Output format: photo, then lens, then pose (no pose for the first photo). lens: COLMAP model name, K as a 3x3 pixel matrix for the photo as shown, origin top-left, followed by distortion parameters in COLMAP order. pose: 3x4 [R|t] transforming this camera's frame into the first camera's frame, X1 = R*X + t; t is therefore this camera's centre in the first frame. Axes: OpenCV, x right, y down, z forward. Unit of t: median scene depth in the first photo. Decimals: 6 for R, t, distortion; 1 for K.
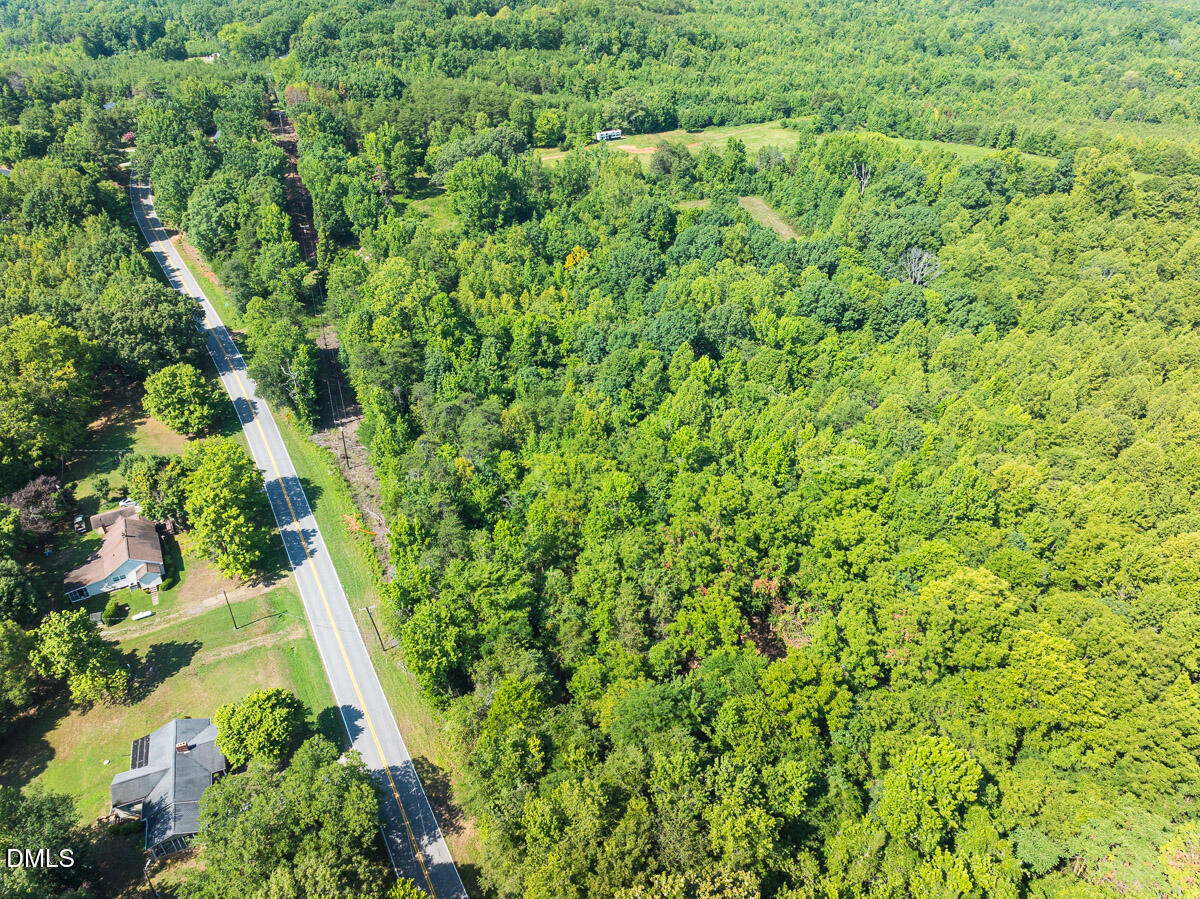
lens RADIAL K [[838.8, 0, 599.4], [0, 838.8, 450.7], [0, 0, 1]] dist [-0.037206, 0.025019]
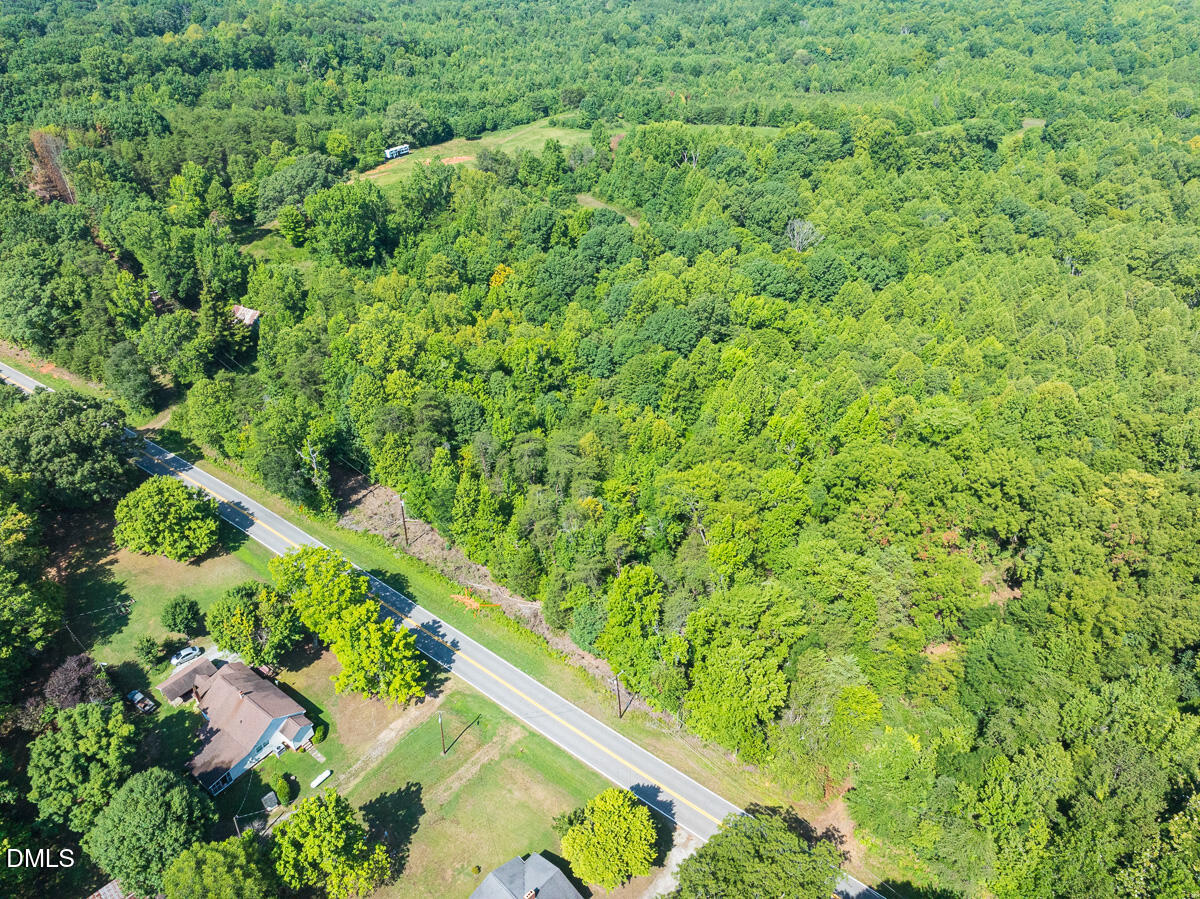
lens RADIAL K [[838.8, 0, 599.1], [0, 838.8, 447.7], [0, 0, 1]] dist [-0.037206, 0.025019]
pose [[0.912446, -0.224925, 0.341834, -0.281534], [0.227378, 0.973232, 0.033449, -0.045208], [-0.340207, 0.047205, 0.939165, 0.071529]]
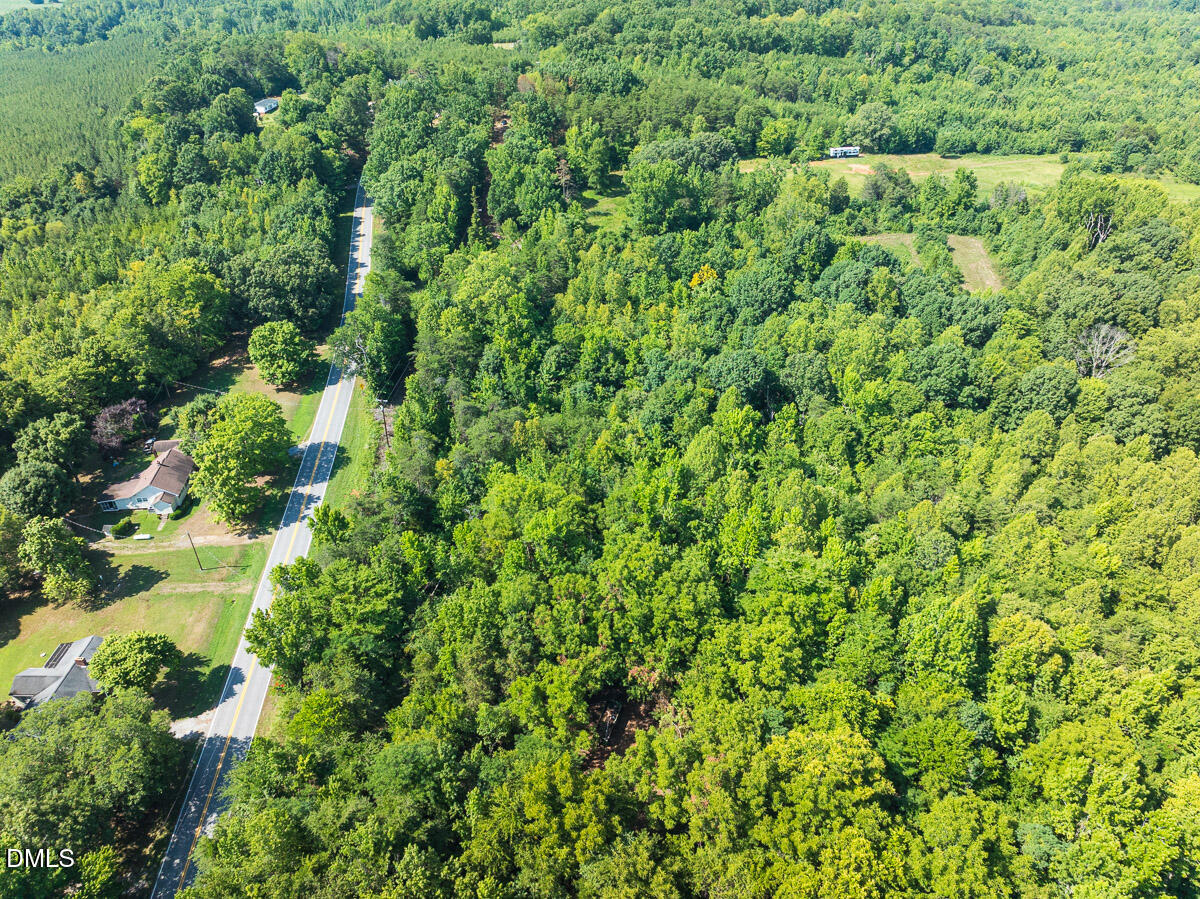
lens RADIAL K [[838.8, 0, 598.4], [0, 838.8, 452.8], [0, 0, 1]] dist [-0.037206, 0.025019]
pose [[0.923810, 0.208542, -0.321069, 0.196849], [-0.207487, 0.977503, 0.037909, -0.045979], [0.321751, 0.031597, 0.946297, 0.073458]]
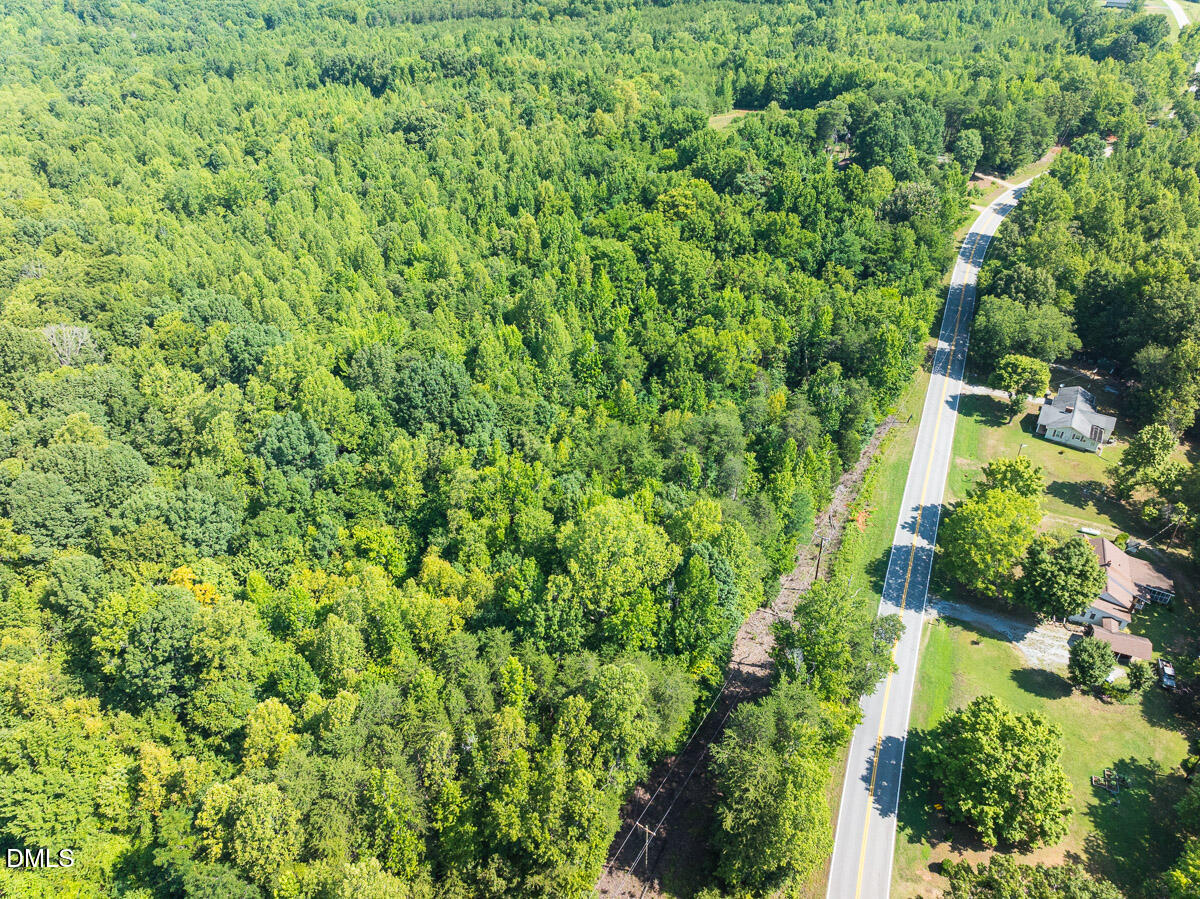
lens RADIAL K [[838.8, 0, 595.8], [0, 838.8, 446.4], [0, 0, 1]] dist [-0.037206, 0.025019]
pose [[-0.616440, -0.445258, 0.649421, -0.442971], [0.448077, 0.479838, 0.754309, -0.513988], [-0.647479, 0.755976, -0.096281, 0.790417]]
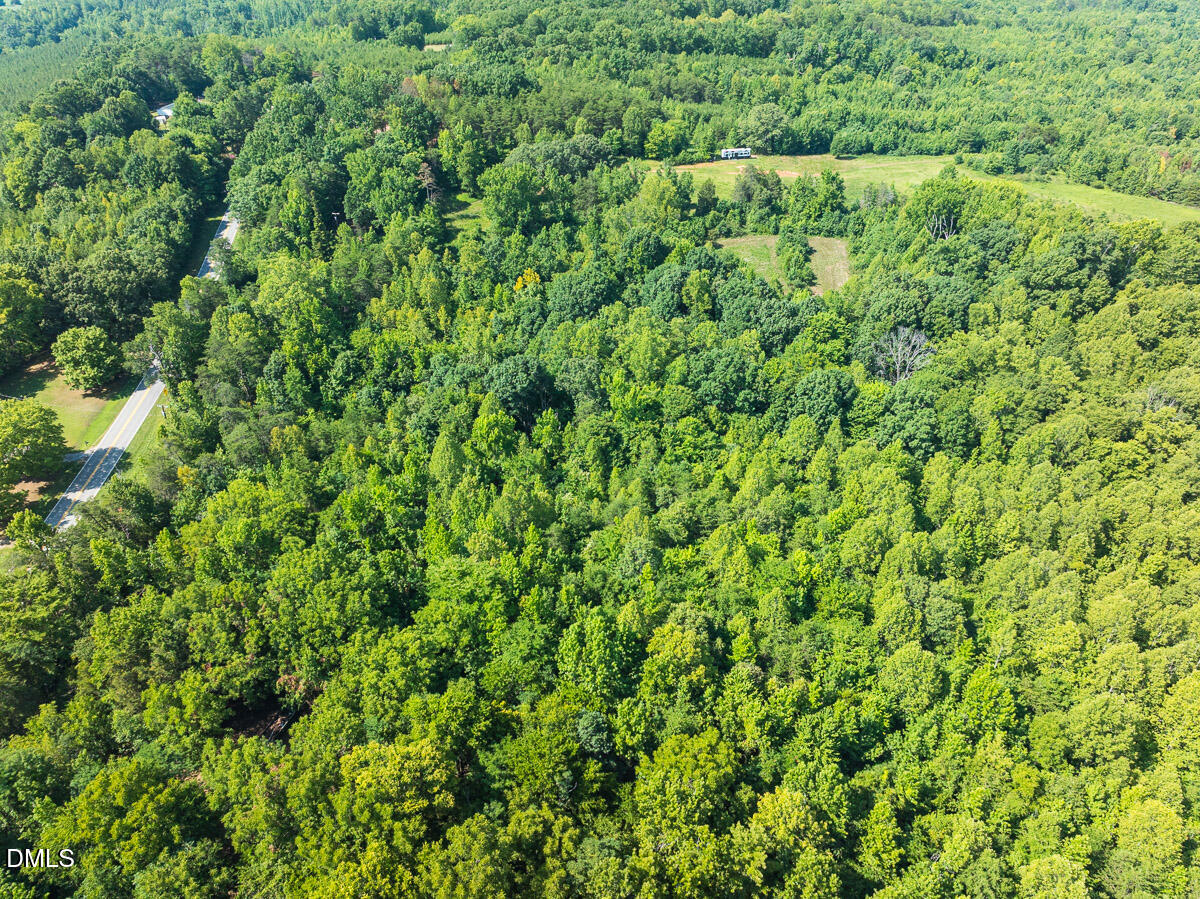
lens RADIAL K [[838.8, 0, 596.5], [0, 838.8, 453.4], [0, 0, 1]] dist [-0.037206, 0.025019]
pose [[0.923635, 0.207427, -0.322292, 0.368756], [-0.206109, 0.977767, 0.038617, -0.088843], [0.323136, 0.030759, 0.945852, 0.136013]]
